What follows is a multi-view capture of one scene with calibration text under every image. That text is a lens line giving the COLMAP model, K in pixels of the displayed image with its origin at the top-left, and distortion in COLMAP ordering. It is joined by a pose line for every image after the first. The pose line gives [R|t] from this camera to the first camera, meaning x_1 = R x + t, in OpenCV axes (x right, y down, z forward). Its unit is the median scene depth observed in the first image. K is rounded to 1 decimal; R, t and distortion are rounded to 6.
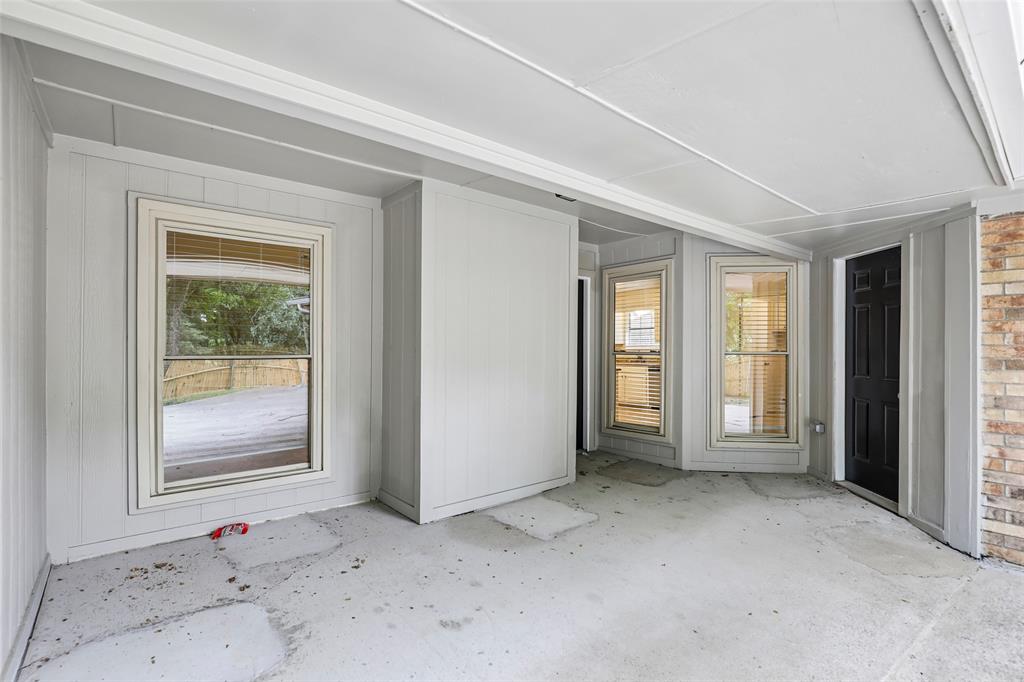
lens RADIAL K [[473.8, 0, 515.0], [0, 473.8, 345.9], [0, 0, 1]] dist [-0.002118, -0.000252]
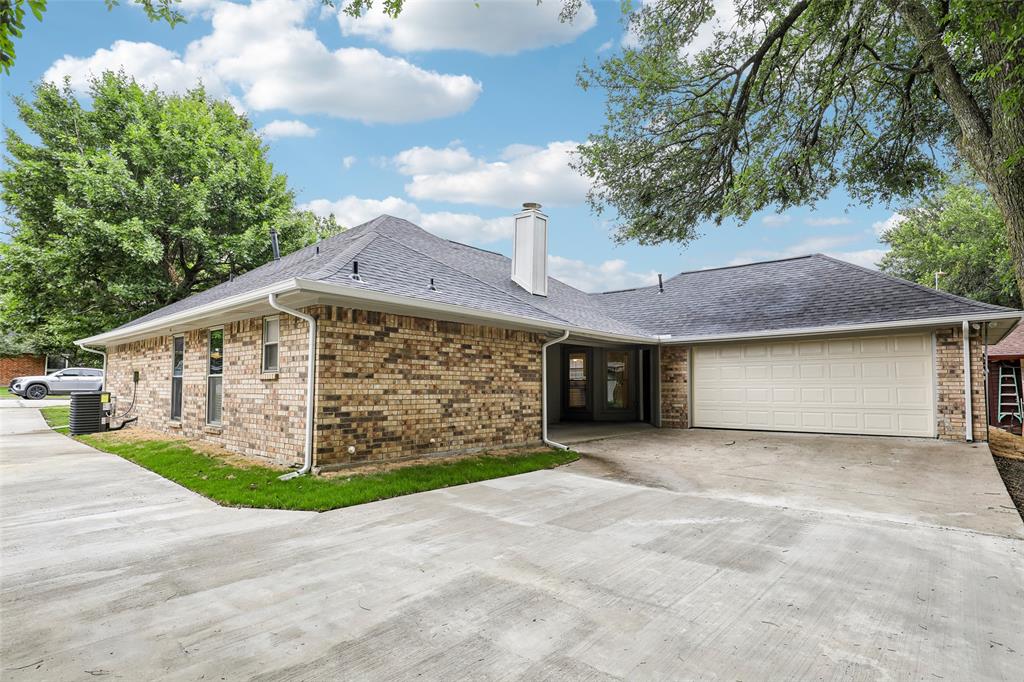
lens RADIAL K [[523.9, 0, 511.1], [0, 523.9, 343.2], [0, 0, 1]] dist [-0.020270, 0.000341]
pose [[0.987781, 0.007805, 0.155654, -1.049404], [0.003547, 0.997361, -0.072516, 0.034401], [-0.155809, 0.072182, 0.985146, -3.402004]]
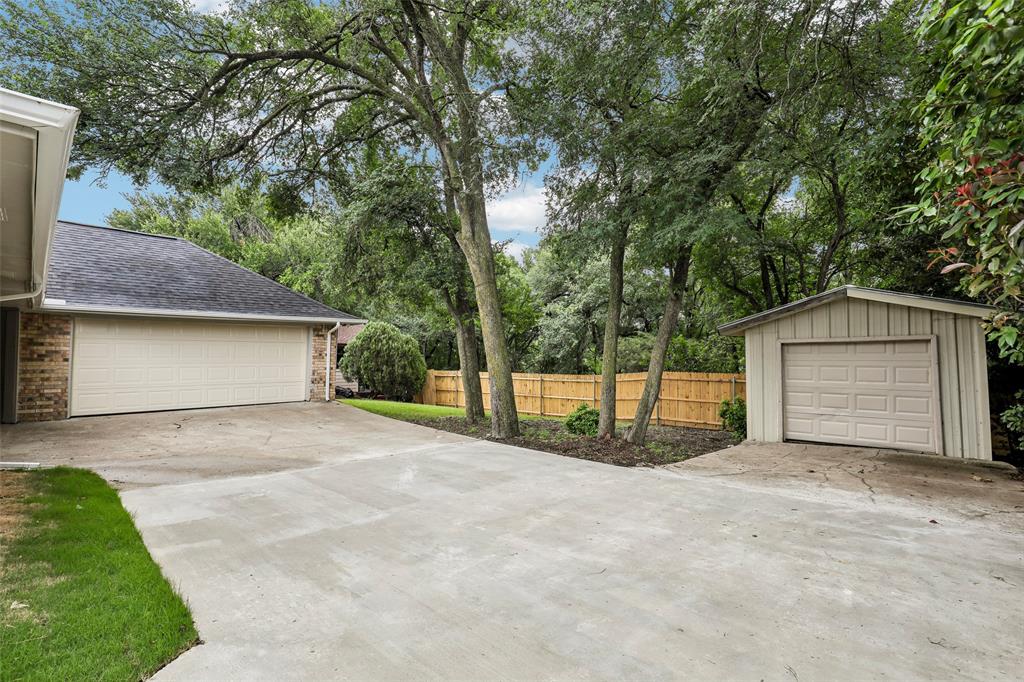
lens RADIAL K [[471.1, 0, 511.0], [0, 471.1, 345.6], [0, 0, 1]] dist [-0.032810, 0.005789]
pose [[-0.114777, 0.022848, 0.993128, -2.331918], [-0.009640, 0.999663, -0.024113, -0.011883], [-0.993344, -0.012341, -0.114518, -1.835140]]
